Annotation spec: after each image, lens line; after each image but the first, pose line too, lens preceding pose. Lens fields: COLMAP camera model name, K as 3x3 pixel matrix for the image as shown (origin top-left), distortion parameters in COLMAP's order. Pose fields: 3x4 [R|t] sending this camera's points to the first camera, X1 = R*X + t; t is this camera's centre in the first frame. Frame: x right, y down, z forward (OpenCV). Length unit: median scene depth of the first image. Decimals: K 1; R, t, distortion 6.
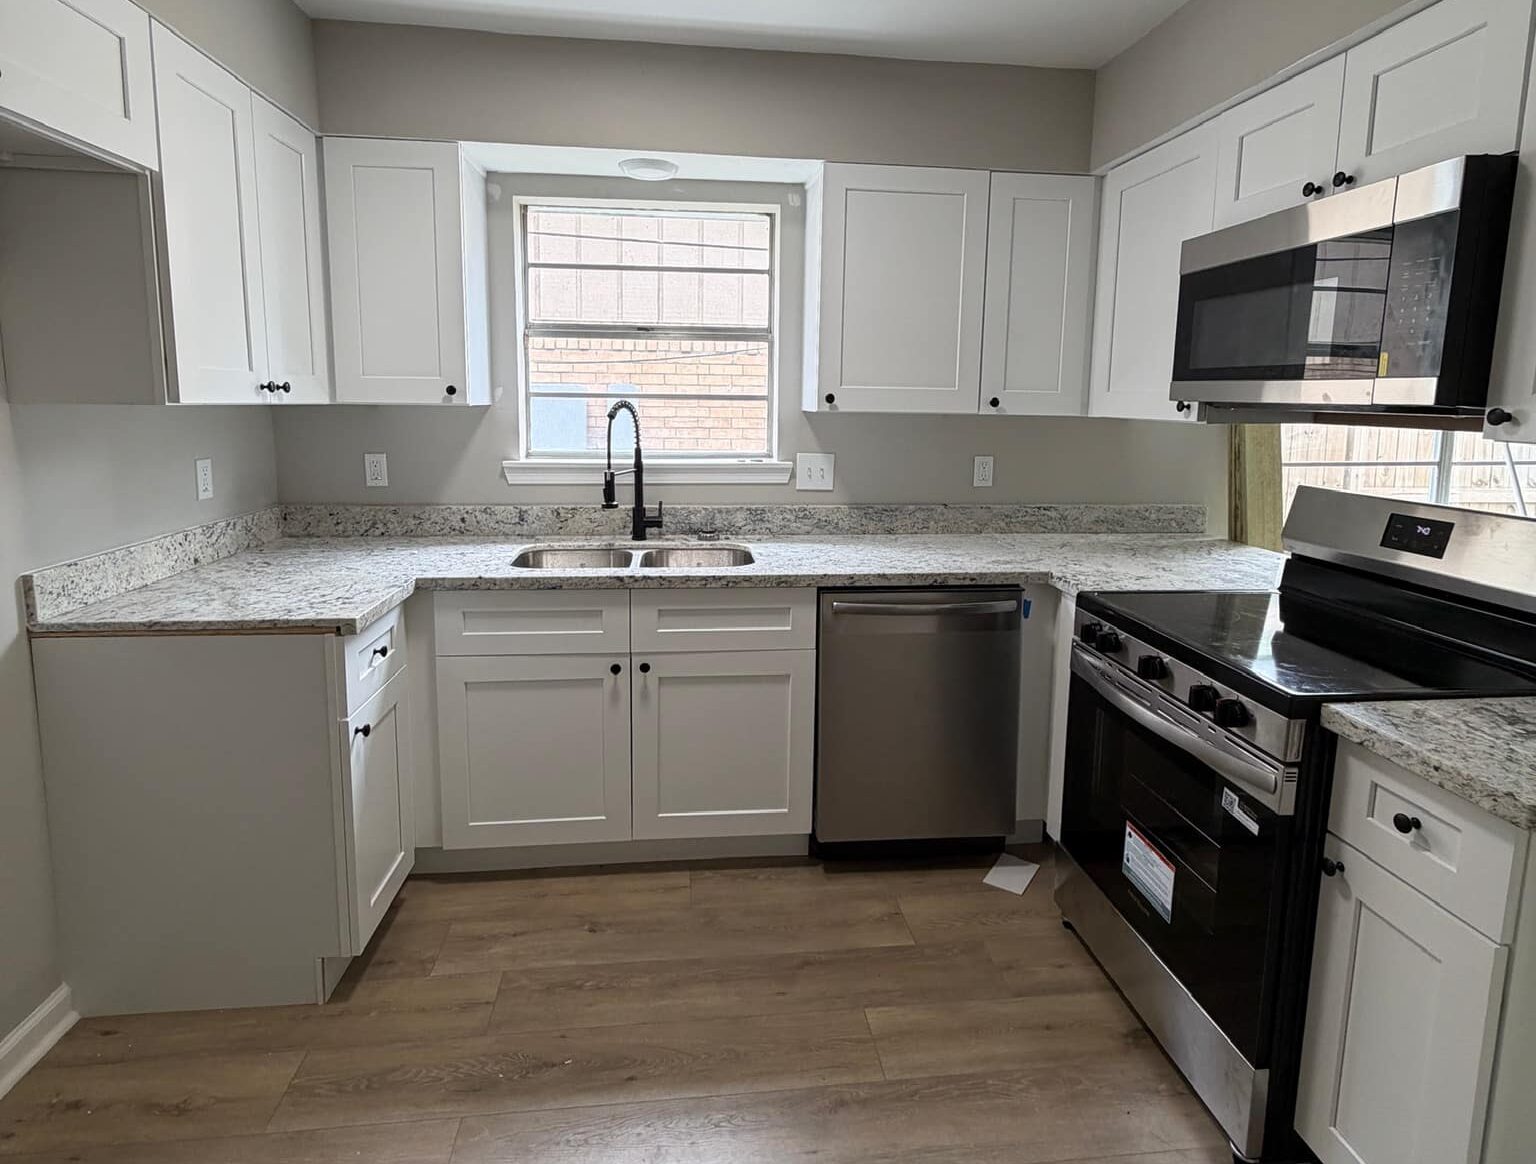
lens RADIAL K [[824.1, 0, 768.3], [0, 824.1, 504.5], [0, 0, 1]] dist [0.000483, 0.002145]
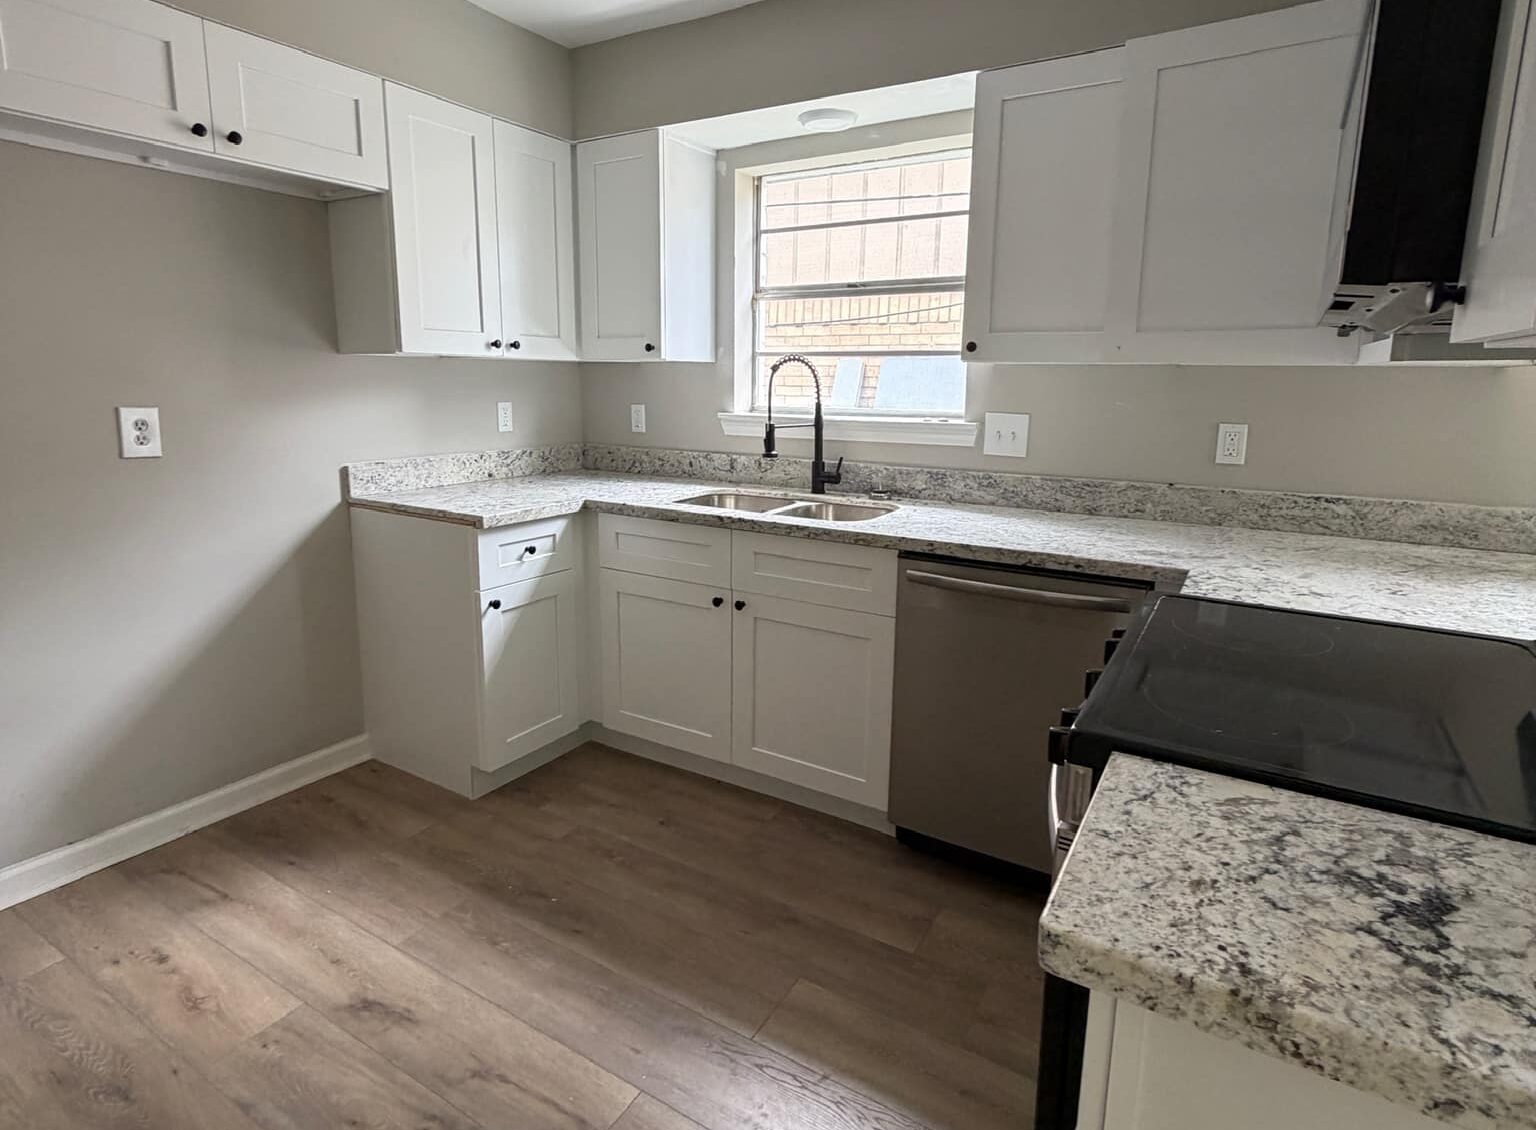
lens RADIAL K [[821.7, 0, 767.9], [0, 821.7, 523.7], [0, 0, 1]] dist [0.001592, 0.000397]
pose [[0.791197, 0.102552, -0.602901, 0.446397], [-0.079249, 0.994720, 0.065200, 0.019580], [0.606404, -0.003807, 0.795147, 0.161480]]
